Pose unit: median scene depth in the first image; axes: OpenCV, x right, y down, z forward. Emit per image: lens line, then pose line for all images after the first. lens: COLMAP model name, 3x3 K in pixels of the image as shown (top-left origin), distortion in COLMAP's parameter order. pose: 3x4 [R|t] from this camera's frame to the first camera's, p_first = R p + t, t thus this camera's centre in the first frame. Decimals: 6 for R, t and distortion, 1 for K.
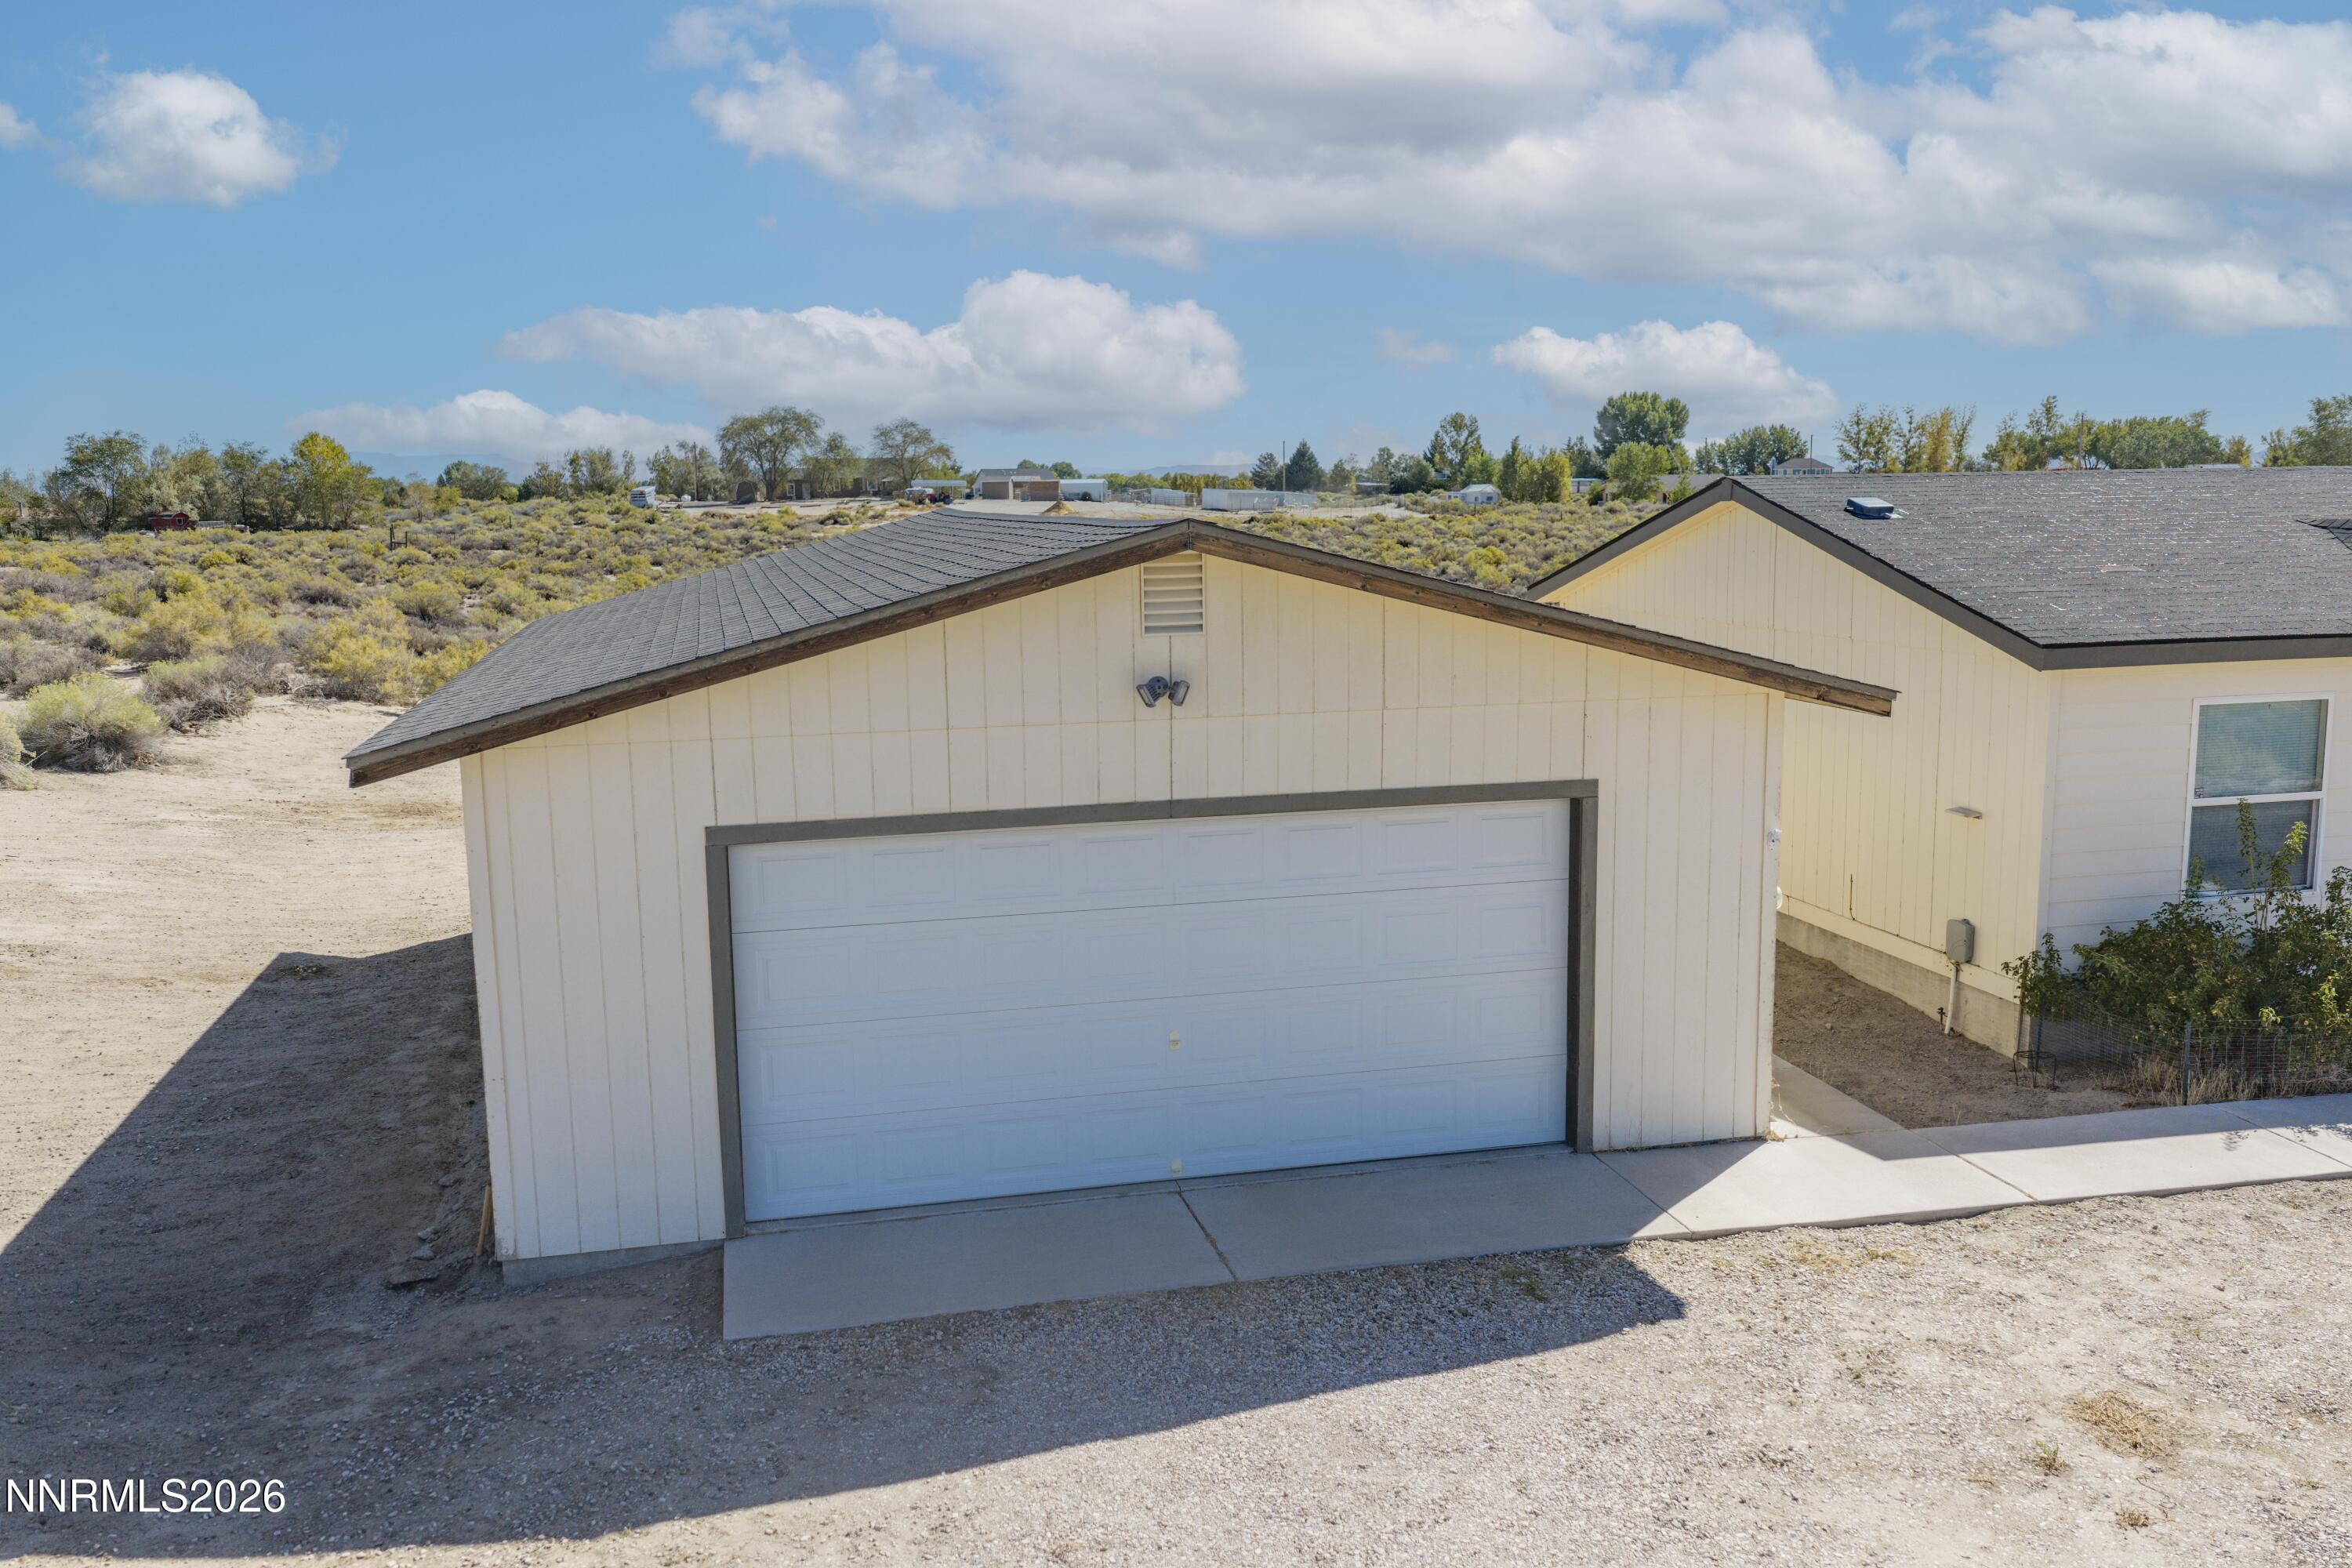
lens RADIAL K [[1940.5, 0, 1178.7], [0, 1940.5, 814.4], [0, 0, 1]] dist [0.037659, -0.084959]
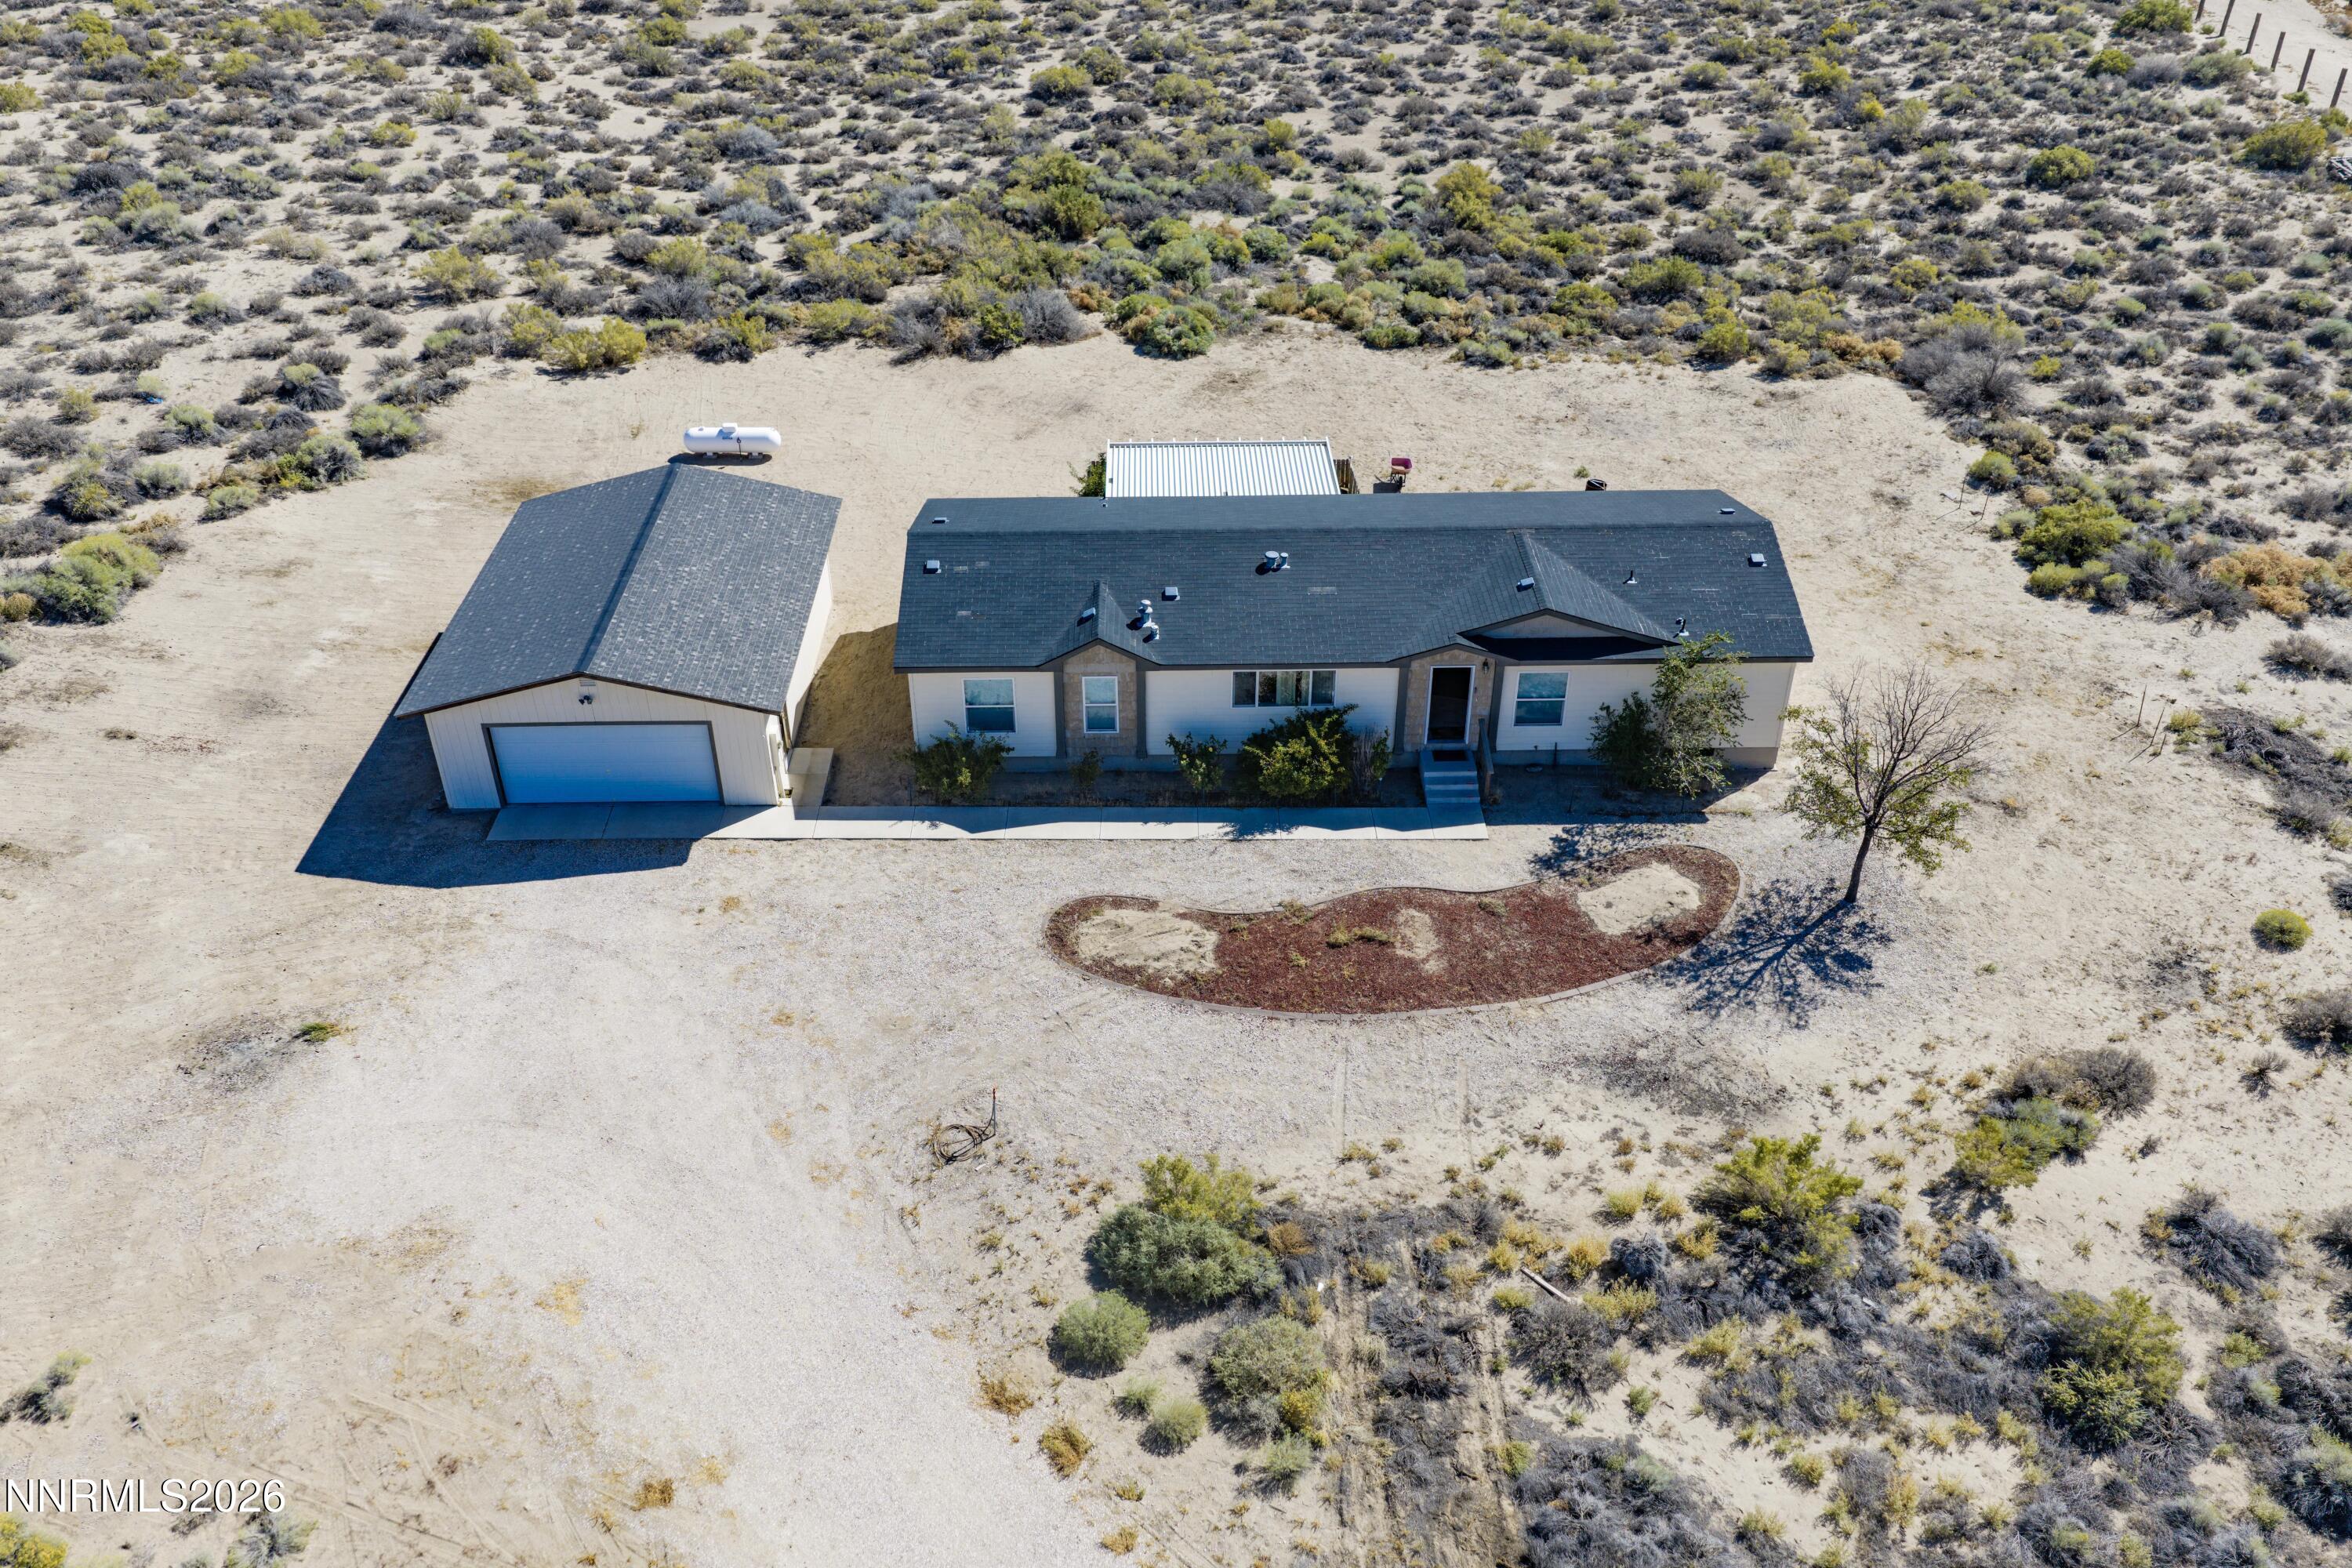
lens RADIAL K [[1966.2, 0, 1176.0], [0, 1966.2, 784.0], [0, 0, 1]] dist [0.009072, -0.015370]
pose [[0.975969, 0.130044, -0.174852, 0.078101], [-0.046592, 0.908381, 0.415539, -0.067477], [0.212871, -0.397406, 0.892611, -0.099983]]
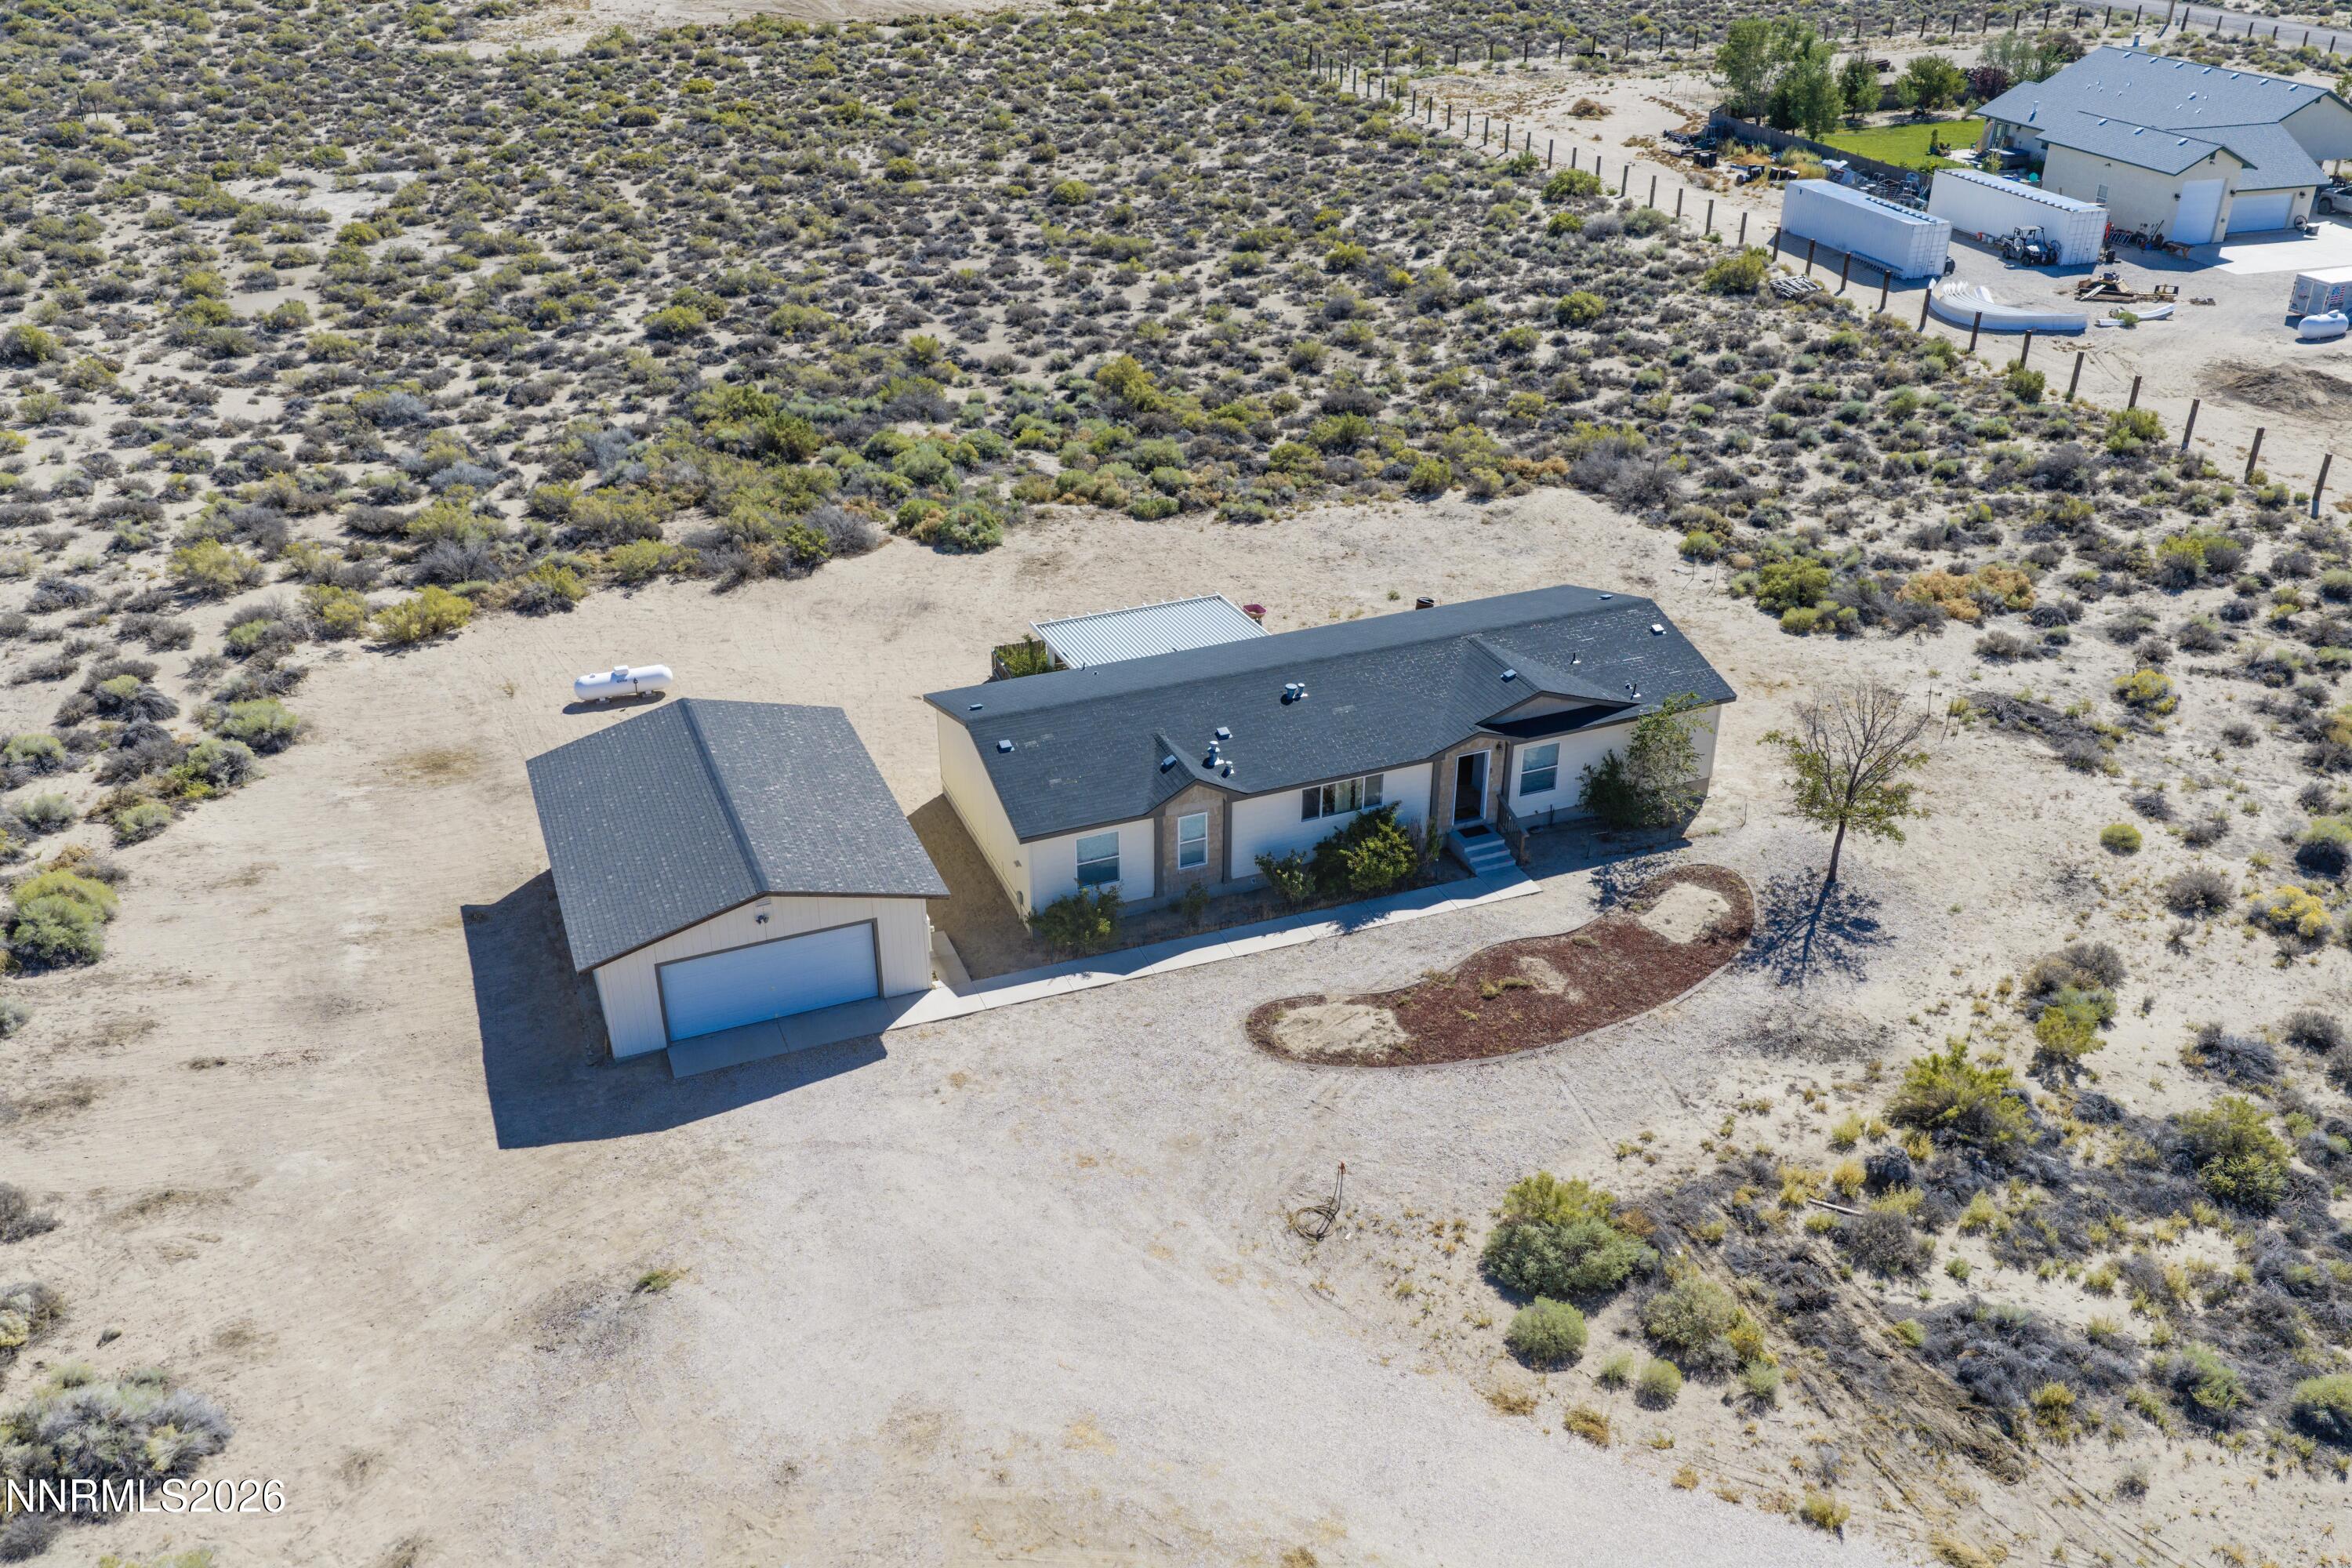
lens RADIAL K [[1944.7, 0, 1177.9], [0, 1944.7, 802.1], [0, 0, 1]] dist [0.025268, -0.046065]
pose [[0.988816, -0.061812, 0.135732, 0.013028], [0.014135, 0.944819, 0.327288, -0.066936], [-0.148472, -0.321709, 0.935125, -0.119364]]
